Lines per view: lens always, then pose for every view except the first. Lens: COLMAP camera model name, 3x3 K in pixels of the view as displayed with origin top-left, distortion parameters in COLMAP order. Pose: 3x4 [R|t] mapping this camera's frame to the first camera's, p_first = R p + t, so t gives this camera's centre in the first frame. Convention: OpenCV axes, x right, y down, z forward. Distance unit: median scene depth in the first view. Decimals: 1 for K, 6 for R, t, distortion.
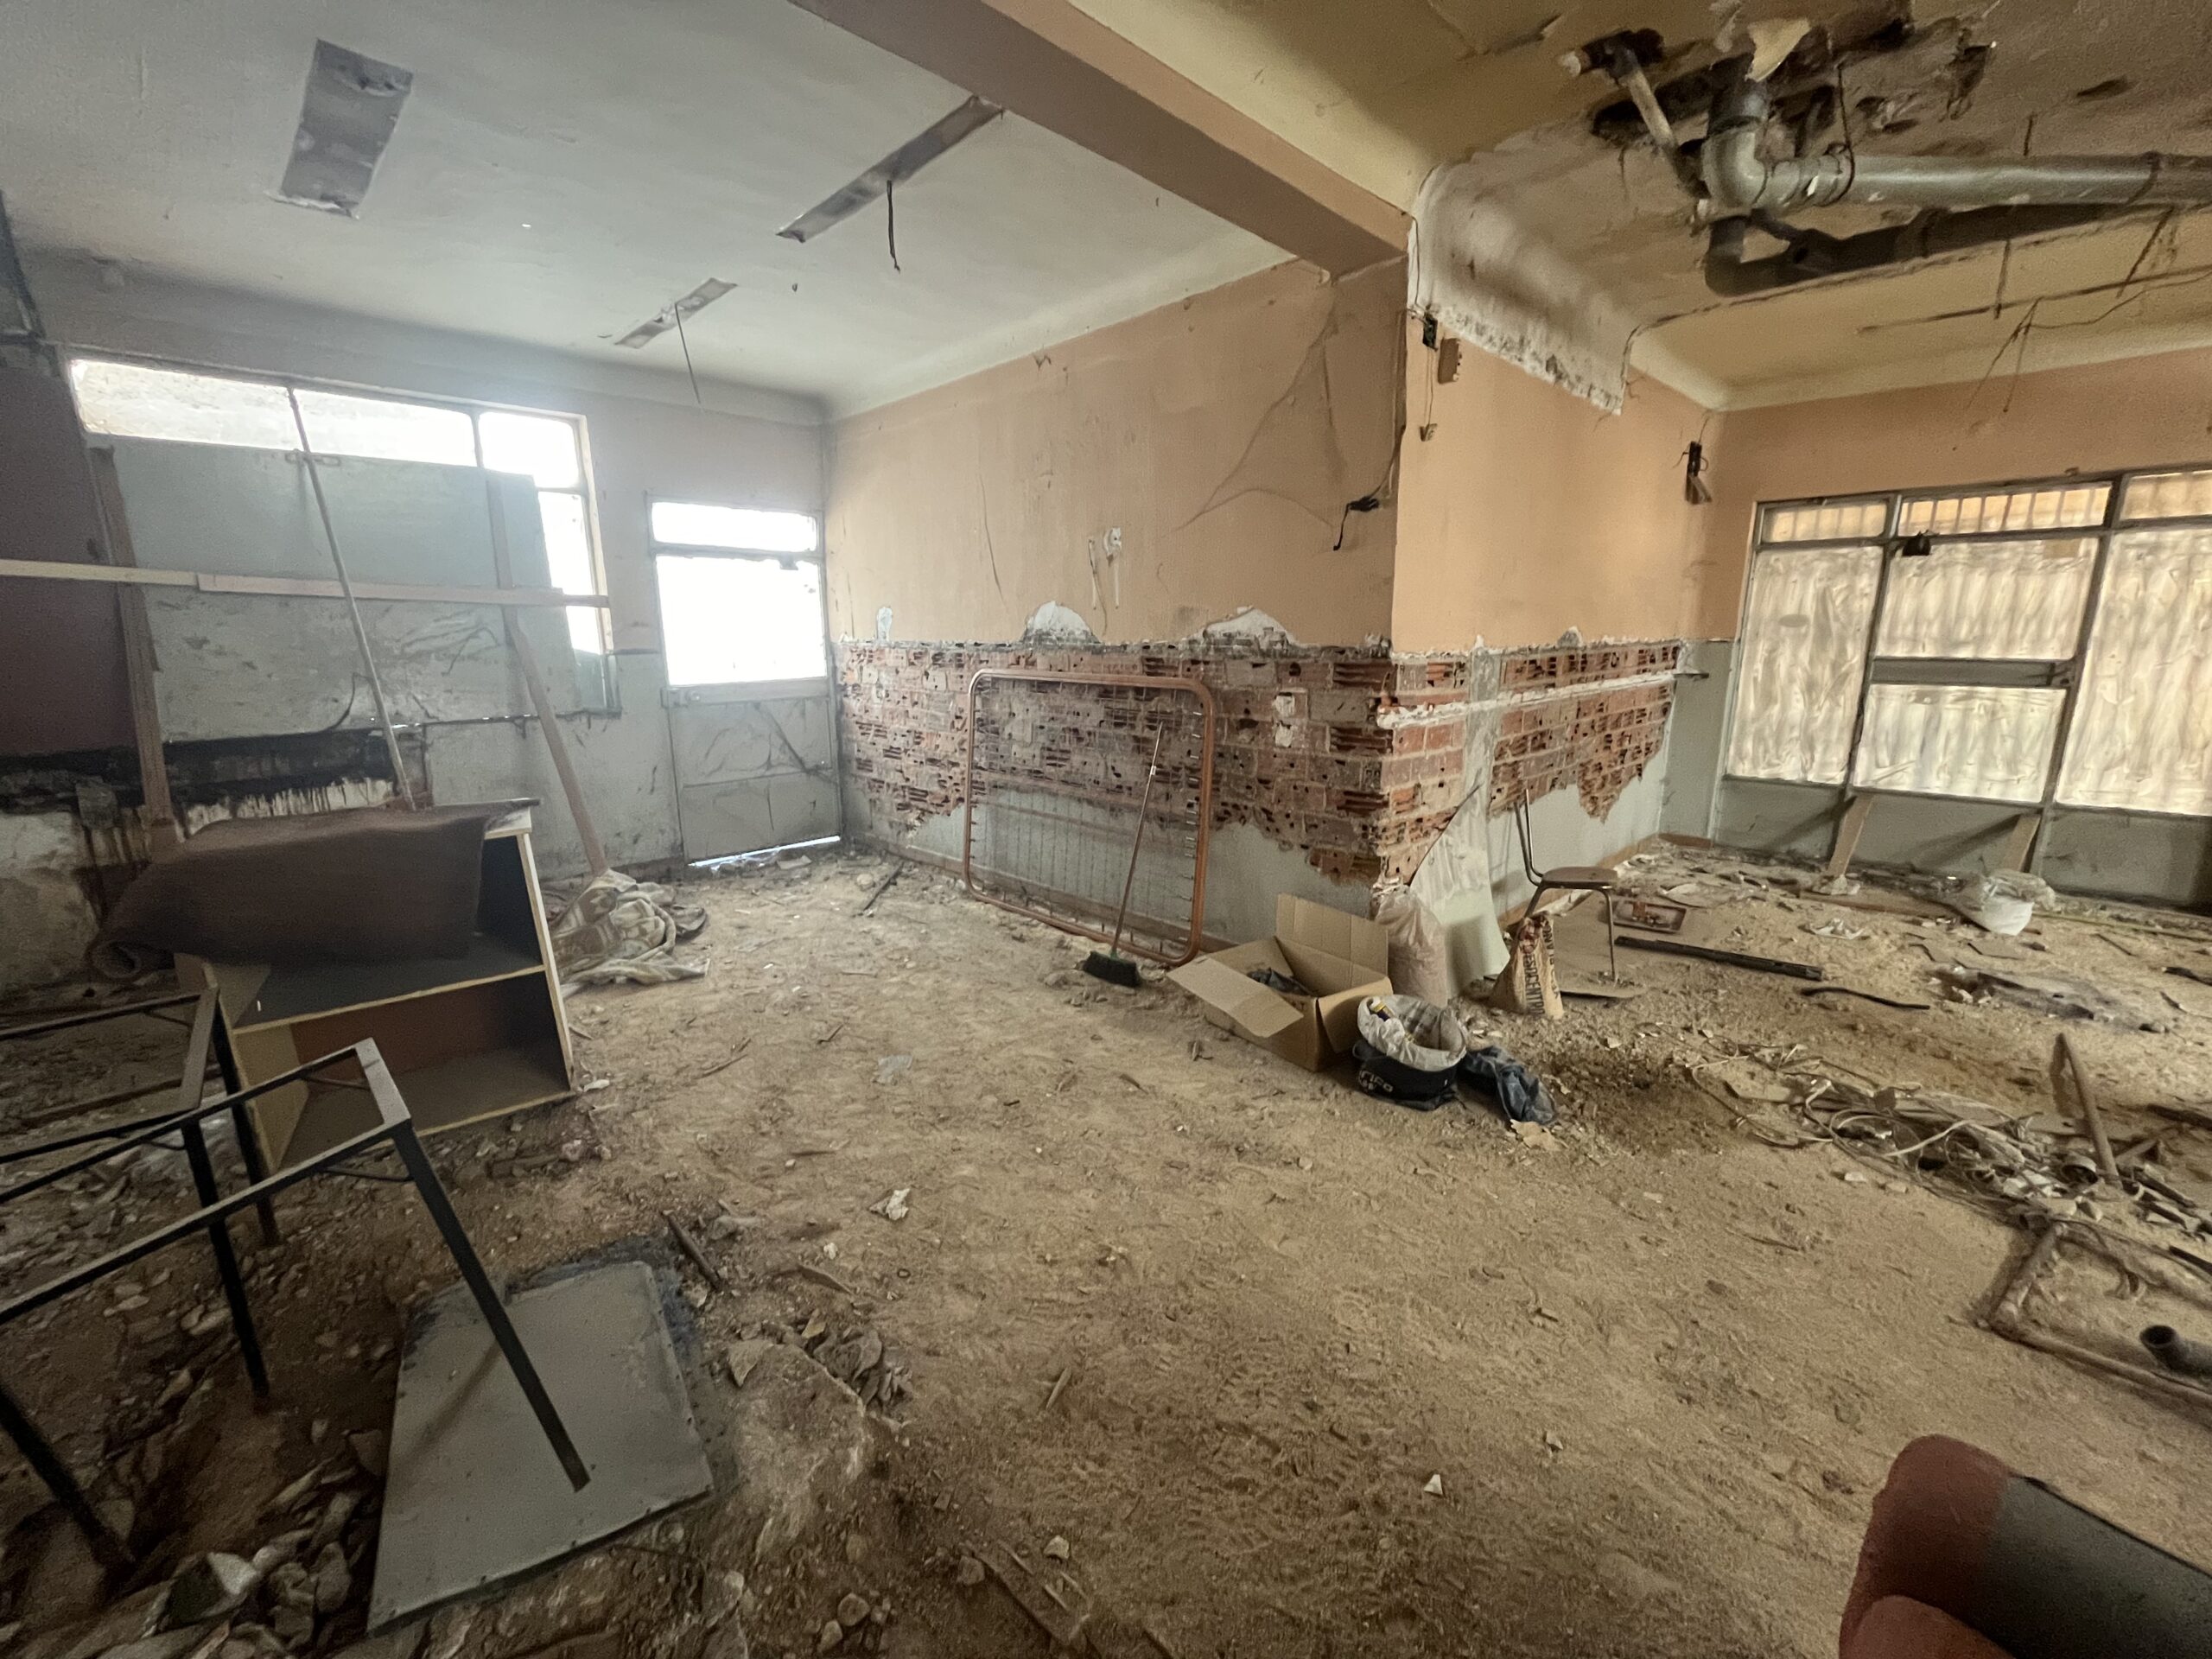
lens RADIAL K [[893.1, 0, 1106.0], [0, 893.1, 829.5], [0, 0, 1]] dist [0.000553, 0.000005]
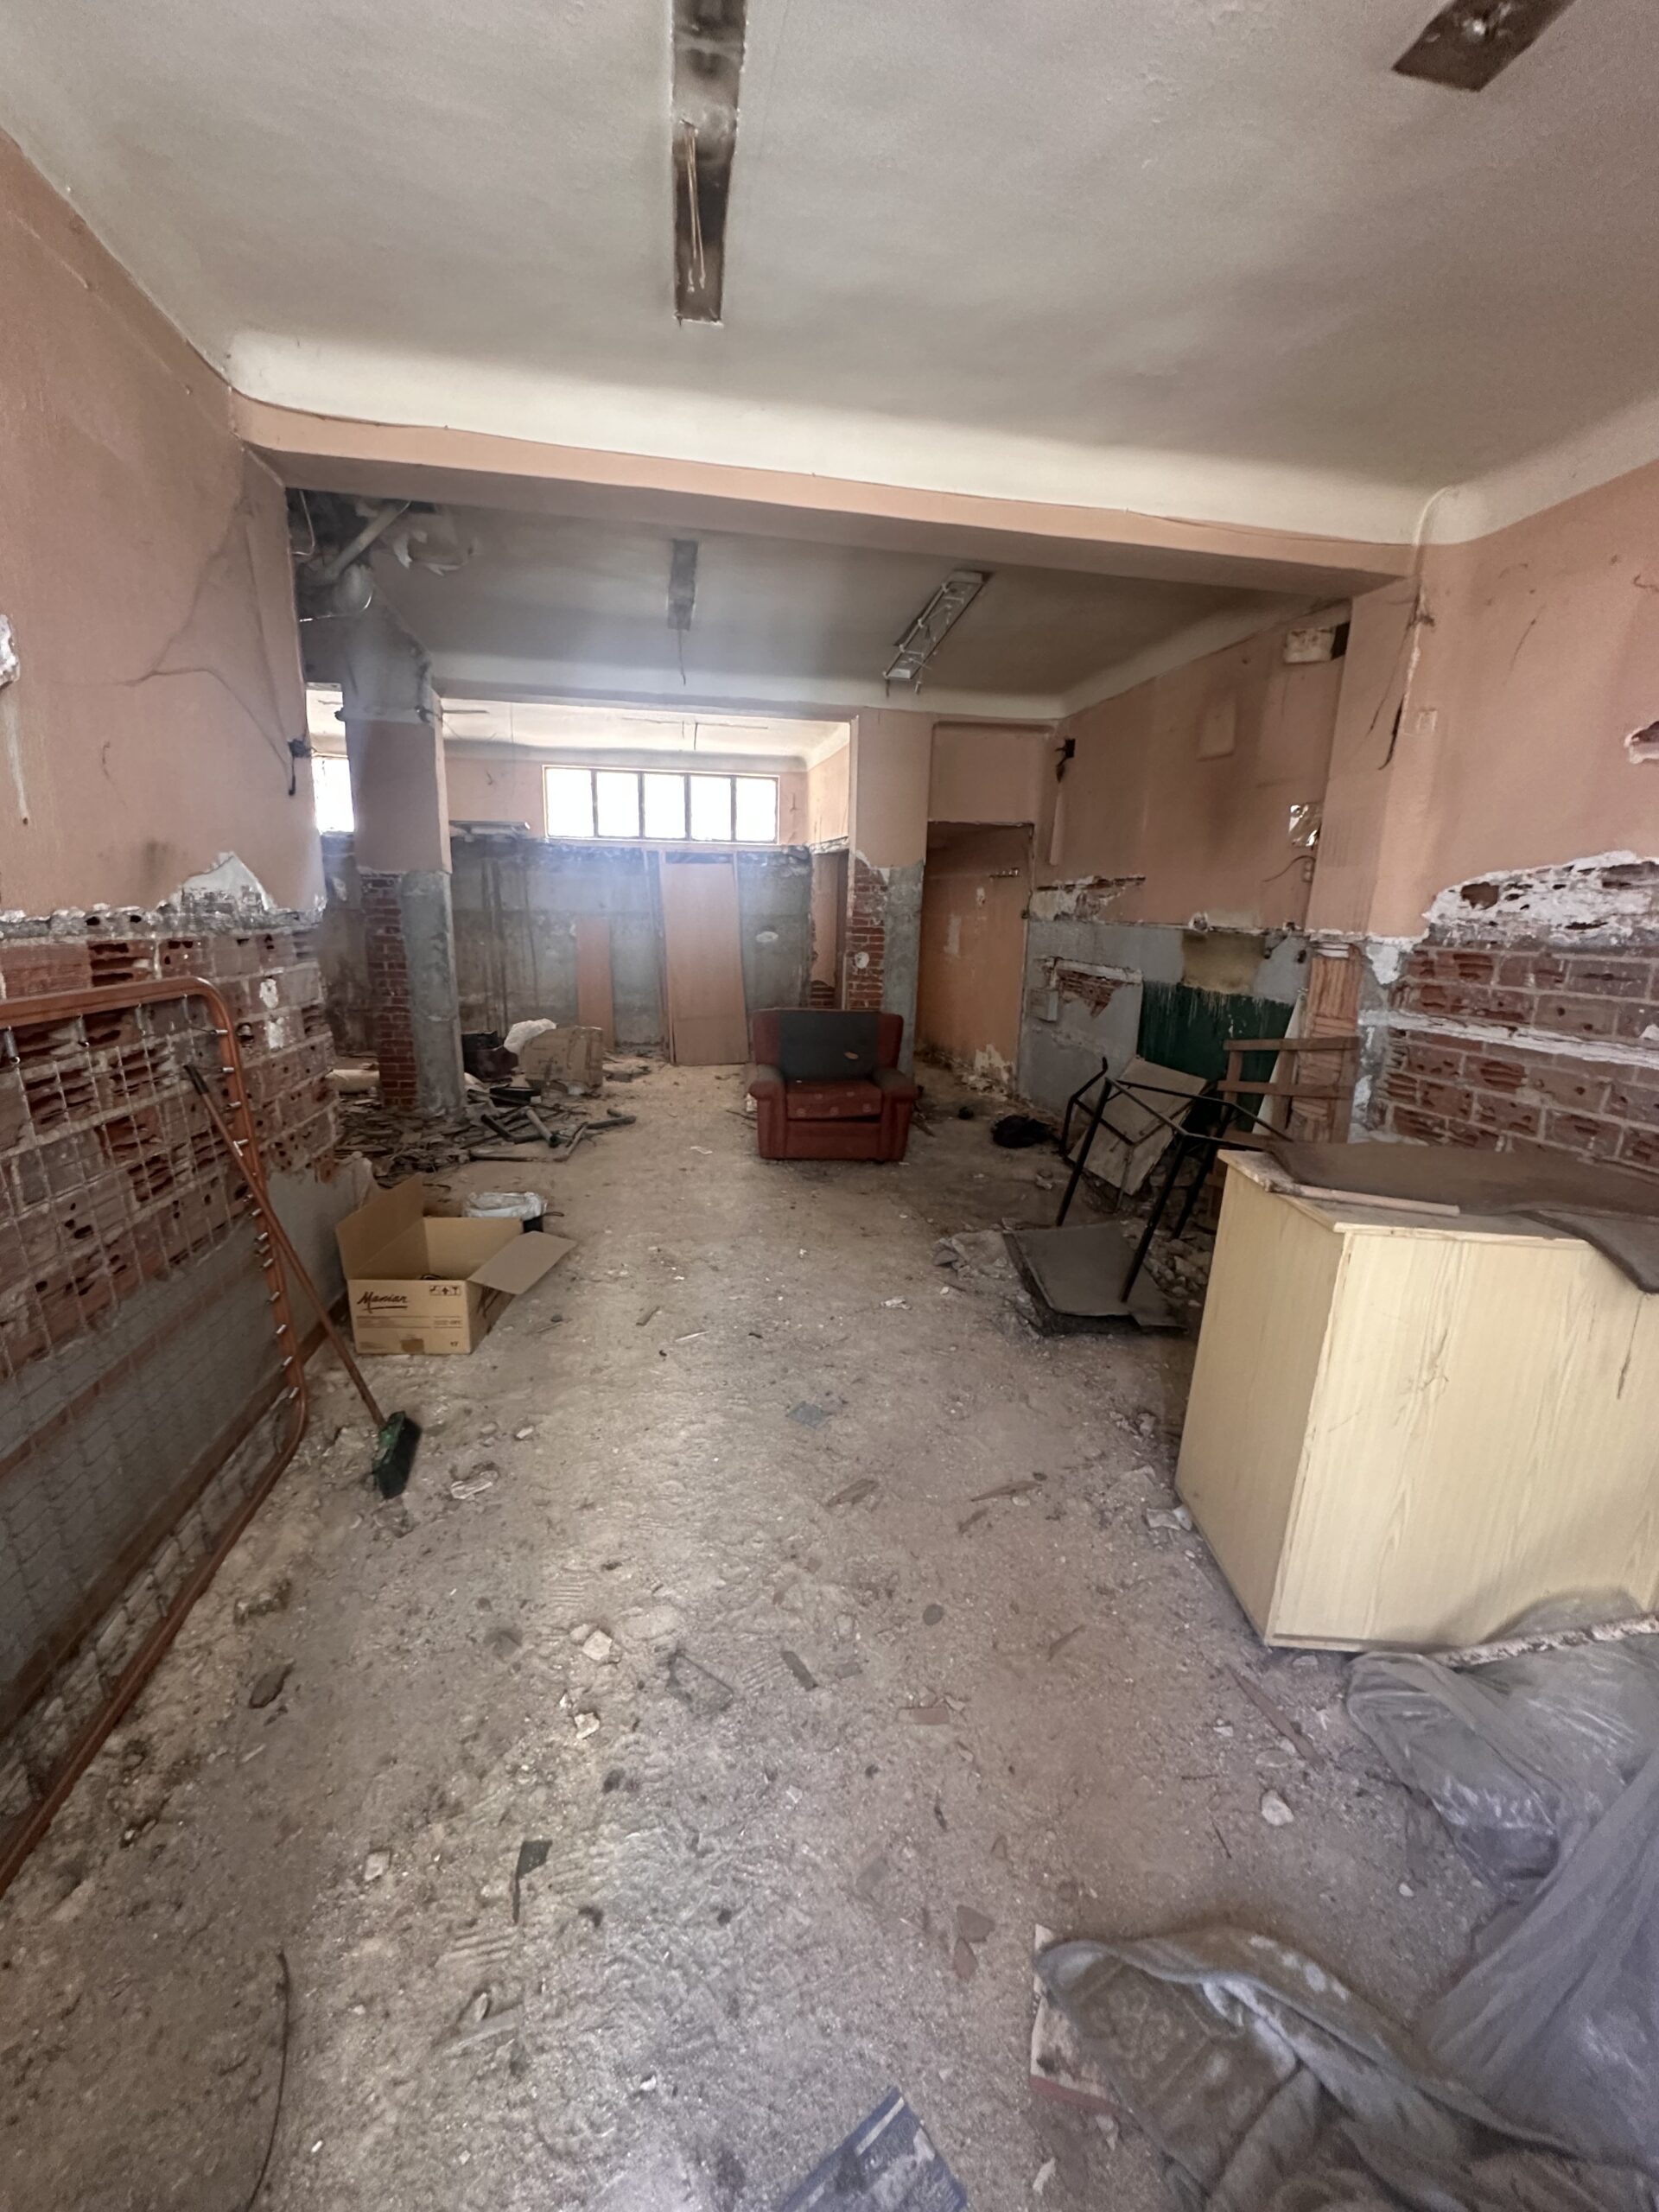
lens RADIAL K [[881.6, 0, 829.5], [0, 881.6, 1106.0], [0, 0, 1]] dist [-0.002531, -0.000145]
pose [[-0.822057, -0.136097, 0.552902, -0.587842], [0.108351, 0.915885, 0.386541, -0.283428], [-0.559002, 0.377666, -0.738163, 1.309145]]
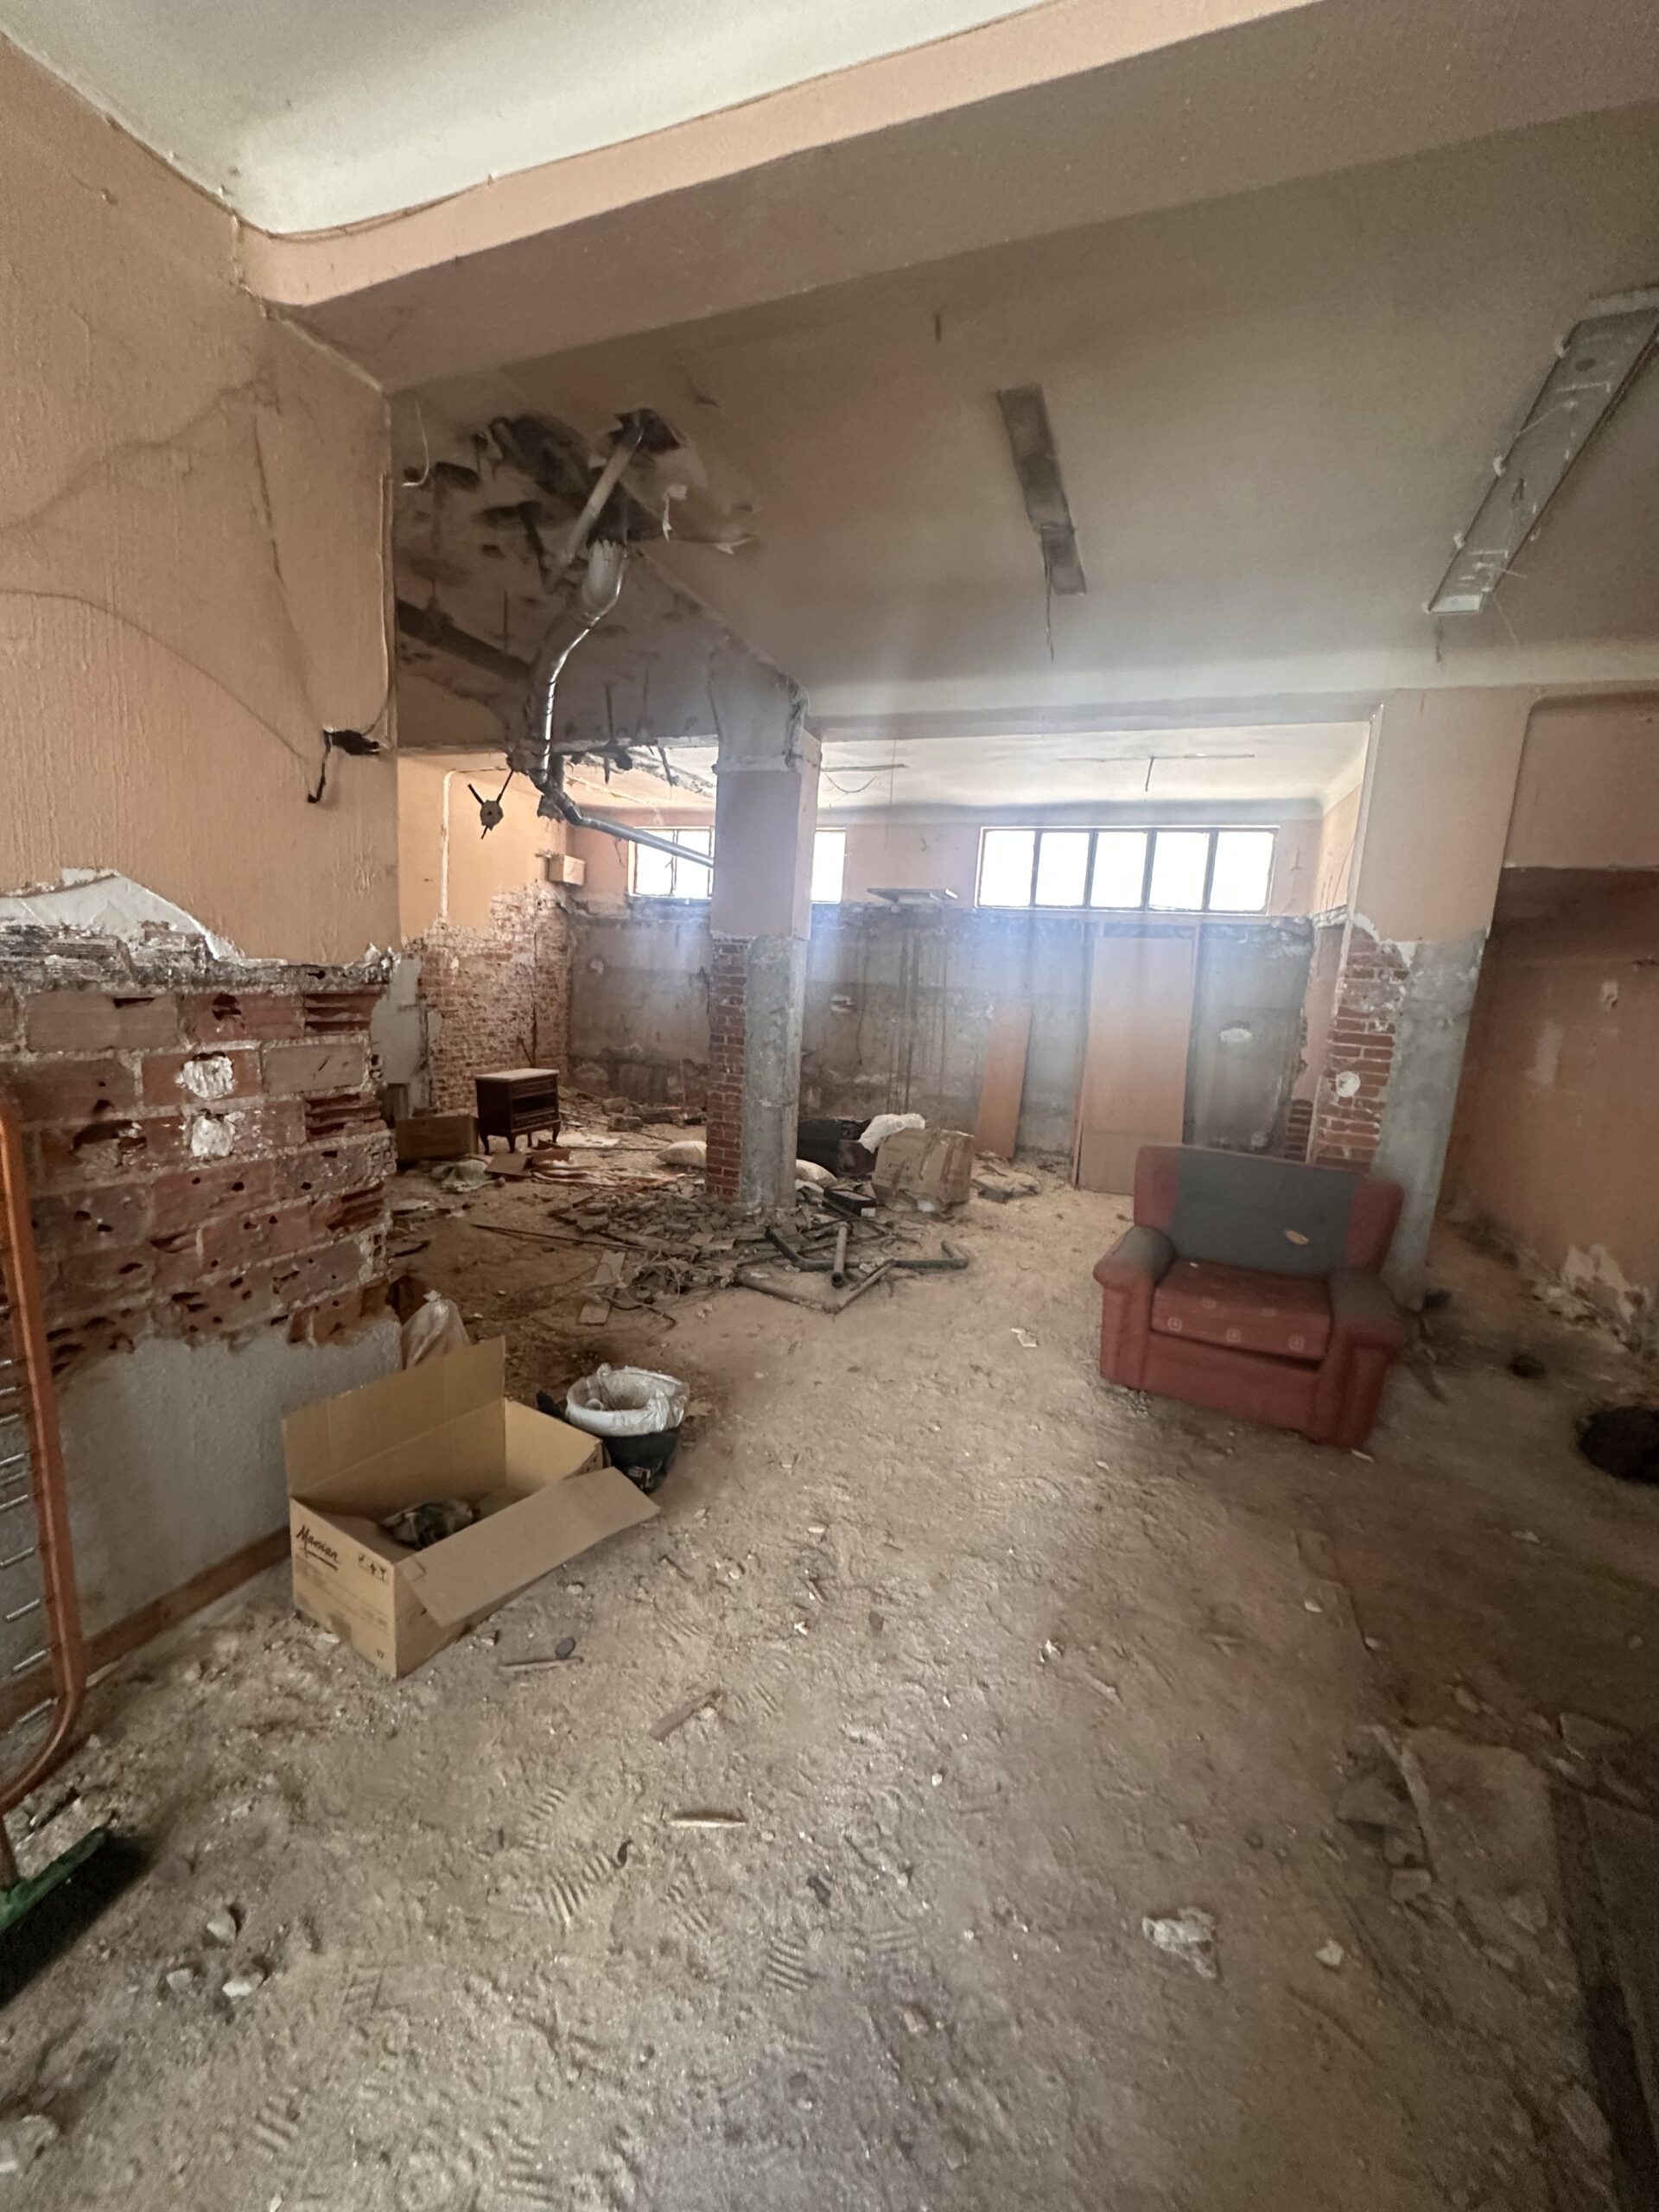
lens RADIAL K [[881.6, 0, 829.5], [0, 881.6, 1106.0], [0, 0, 1]] dist [-0.002531, -0.000145]
pose [[-0.385730, -0.159042, 0.908800, -0.391700], [0.144588, 0.962438, 0.229797, -0.187151], [-0.911211, 0.220041, -0.348246, 0.854594]]
